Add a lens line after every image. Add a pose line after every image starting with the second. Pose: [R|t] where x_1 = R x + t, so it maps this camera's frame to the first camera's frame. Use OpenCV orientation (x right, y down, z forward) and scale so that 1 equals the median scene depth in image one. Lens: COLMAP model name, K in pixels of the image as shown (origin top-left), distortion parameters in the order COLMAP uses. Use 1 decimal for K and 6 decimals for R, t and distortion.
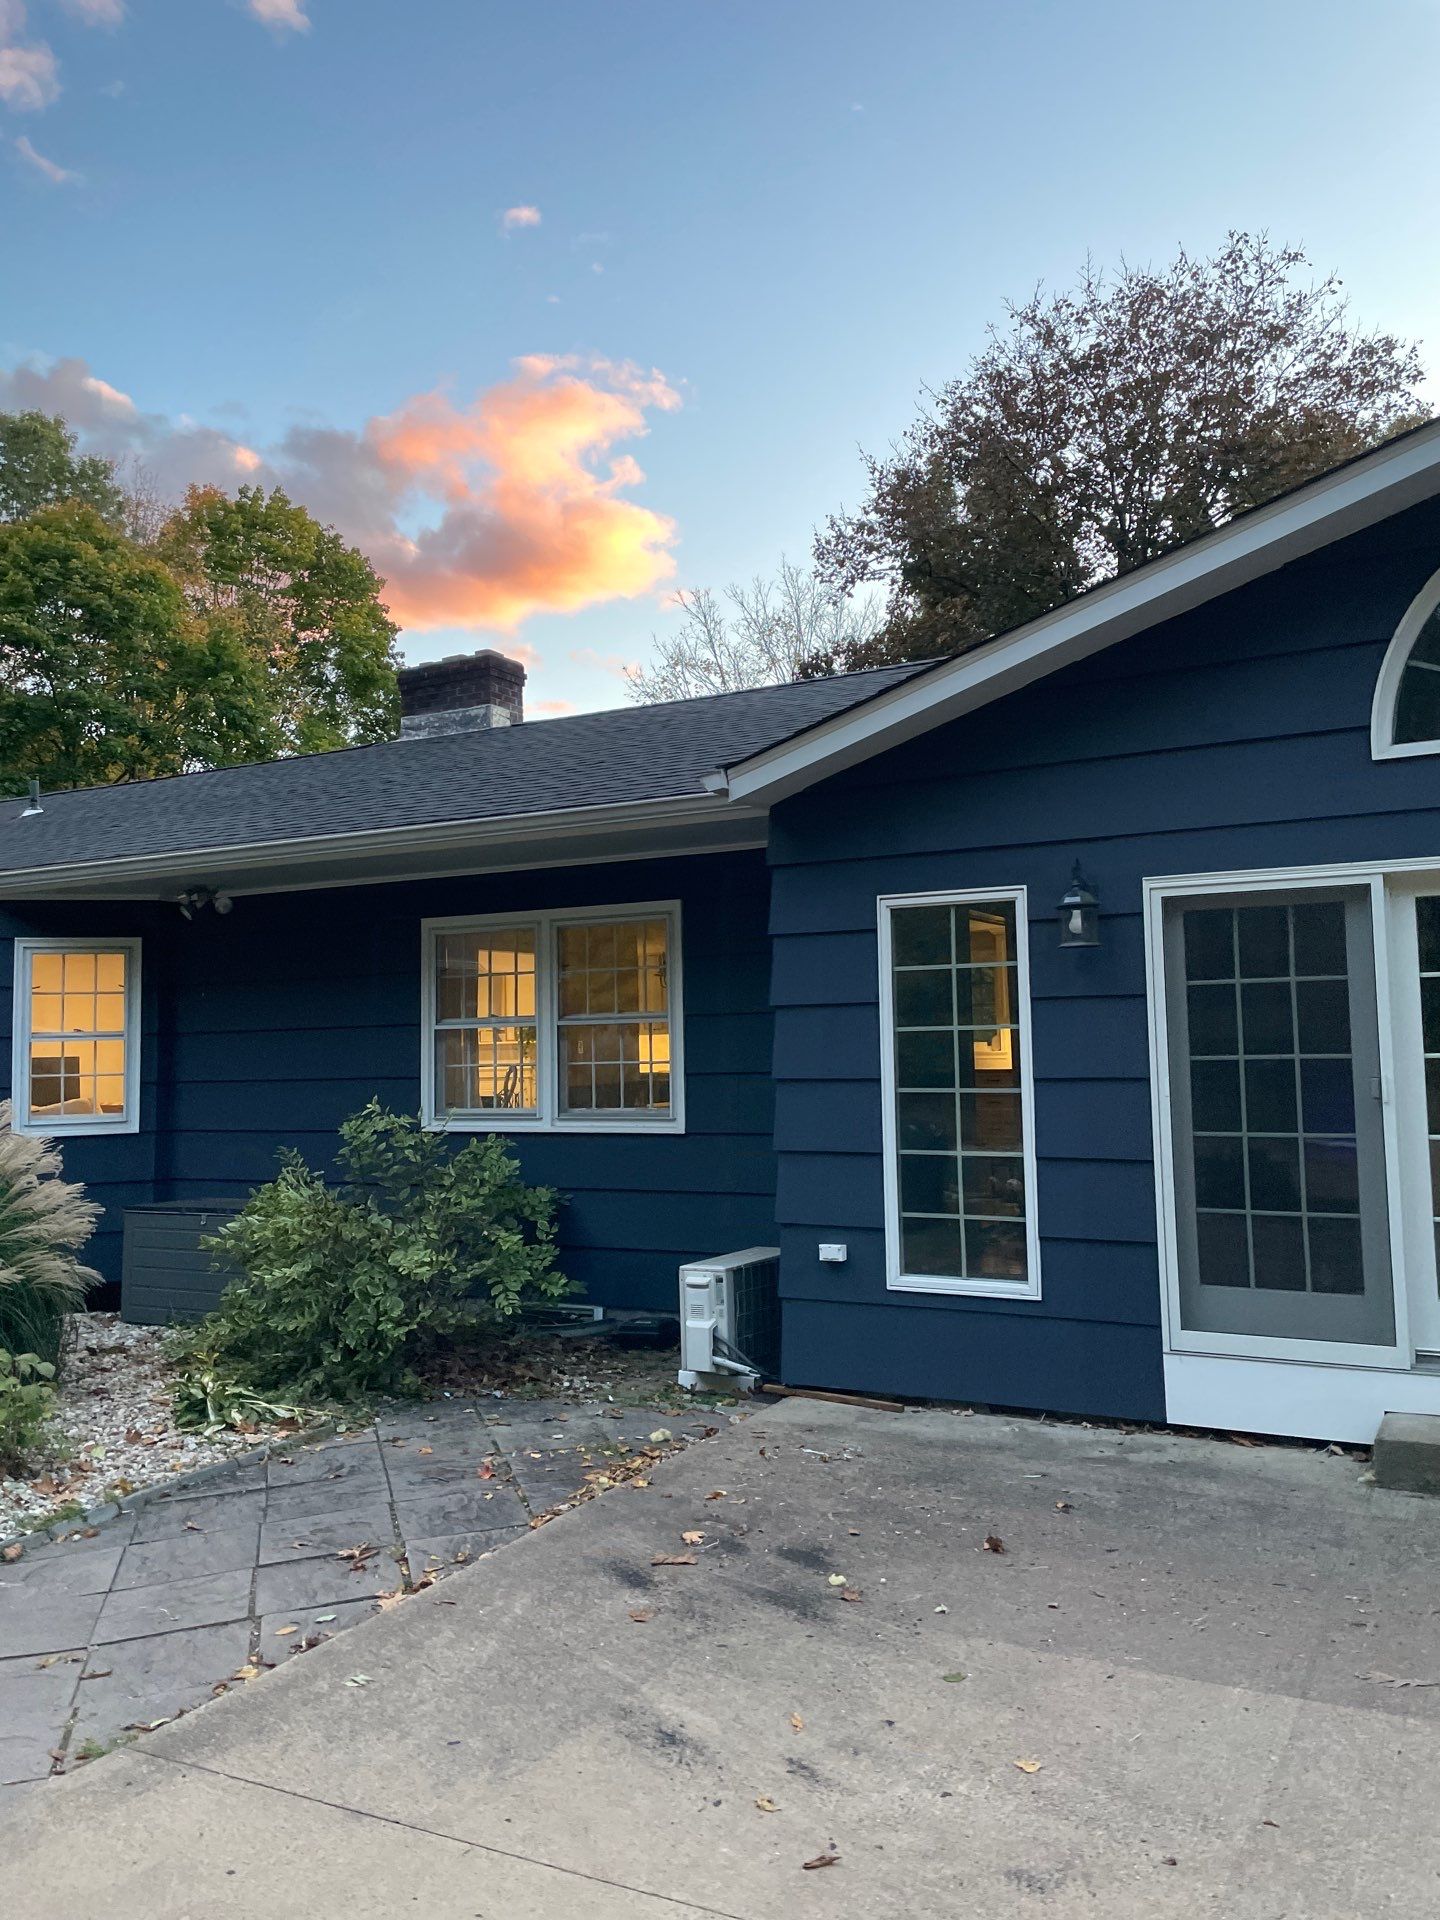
lens RADIAL K [[1462.1, 0, 736.6], [0, 1462.1, 947.5], [0, 0, 1]] dist [0.096011, -0.126899]
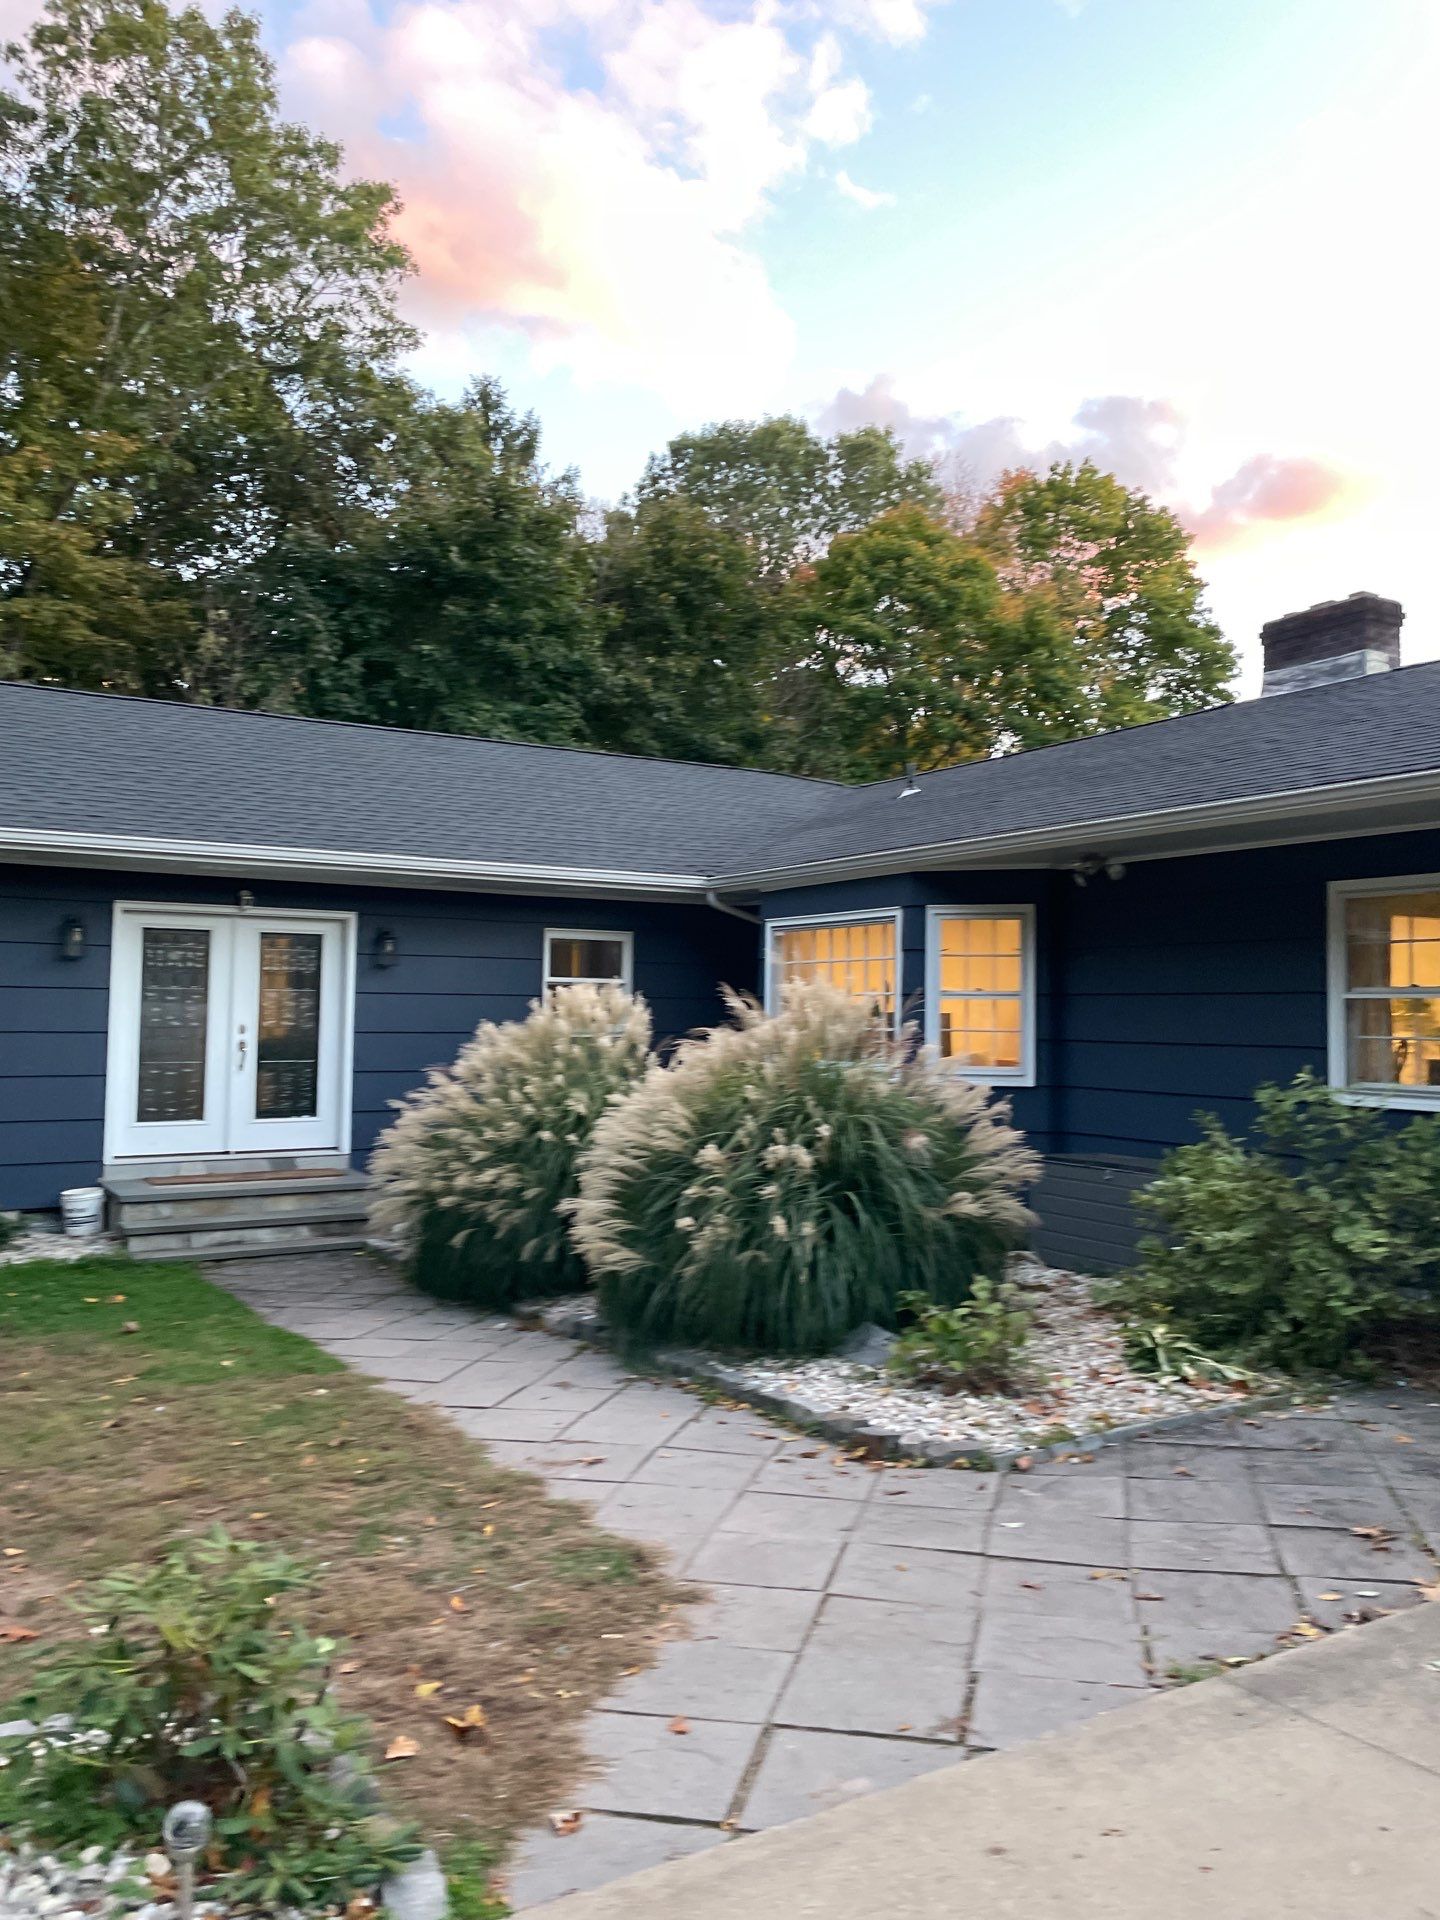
lens RADIAL K [[1462.1, 0, 736.6], [0, 1462.1, 947.5], [0, 0, 1]] dist [0.096011, -0.126899]
pose [[0.867137, 0.007689, -0.498011, -0.043997], [0.004053, 0.999739, 0.022491, -0.000048], [0.498054, -0.021521, 0.866879, -0.015368]]
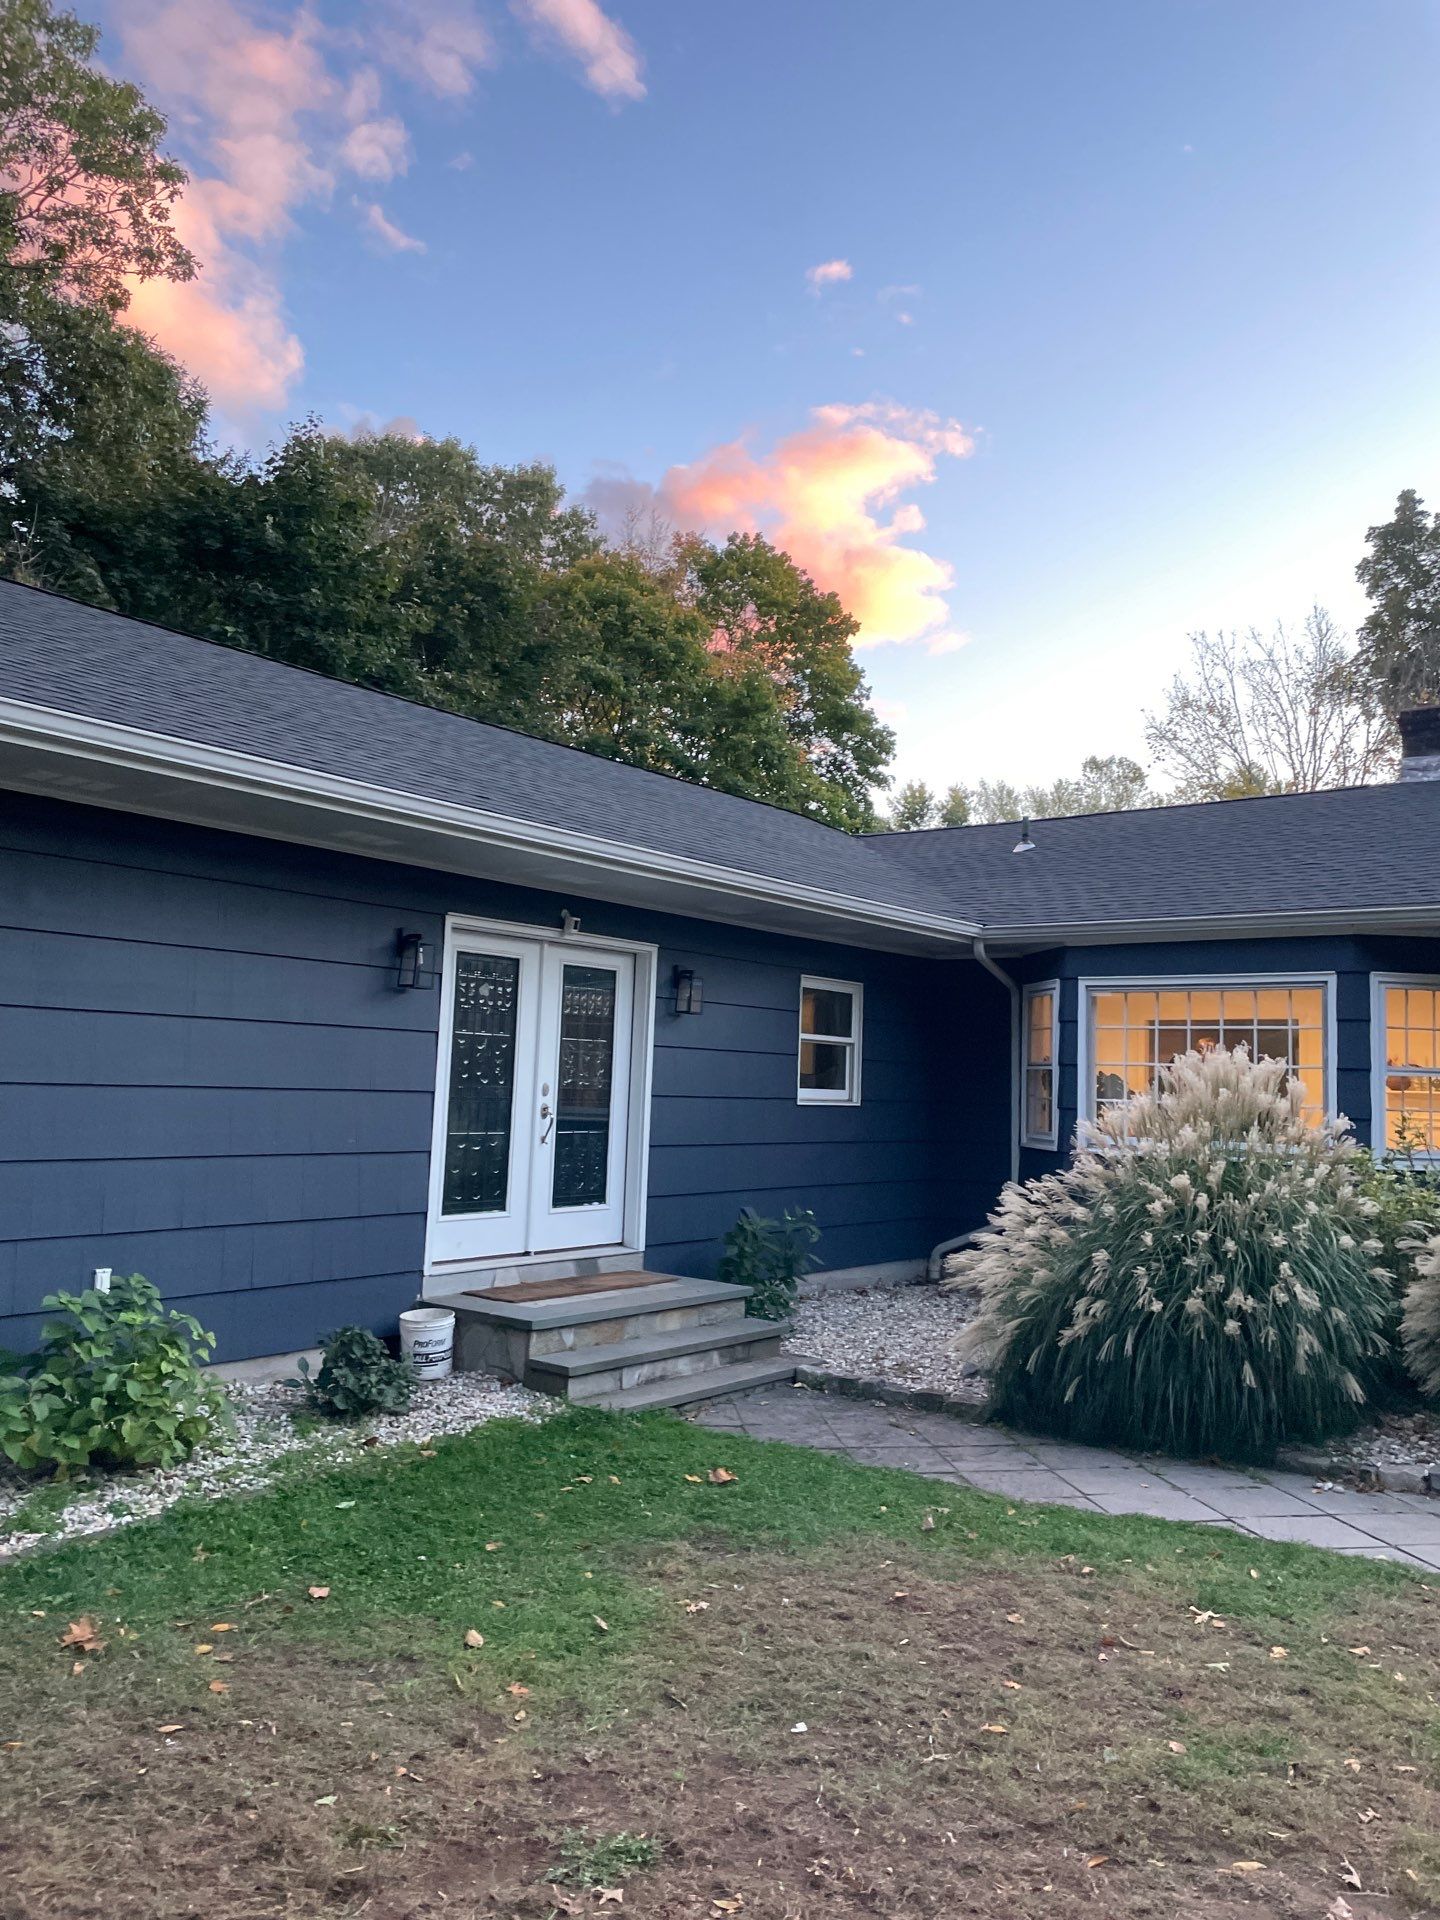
lens RADIAL K [[1462.1, 0, 736.6], [0, 1462.1, 947.5], [0, 0, 1]] dist [0.096011, -0.126899]
pose [[0.989054, 0.038560, -0.142425, -0.656820], [-0.042598, 0.998769, -0.025413, 0.018537], [0.141269, 0.031202, 0.989479, -0.057888]]
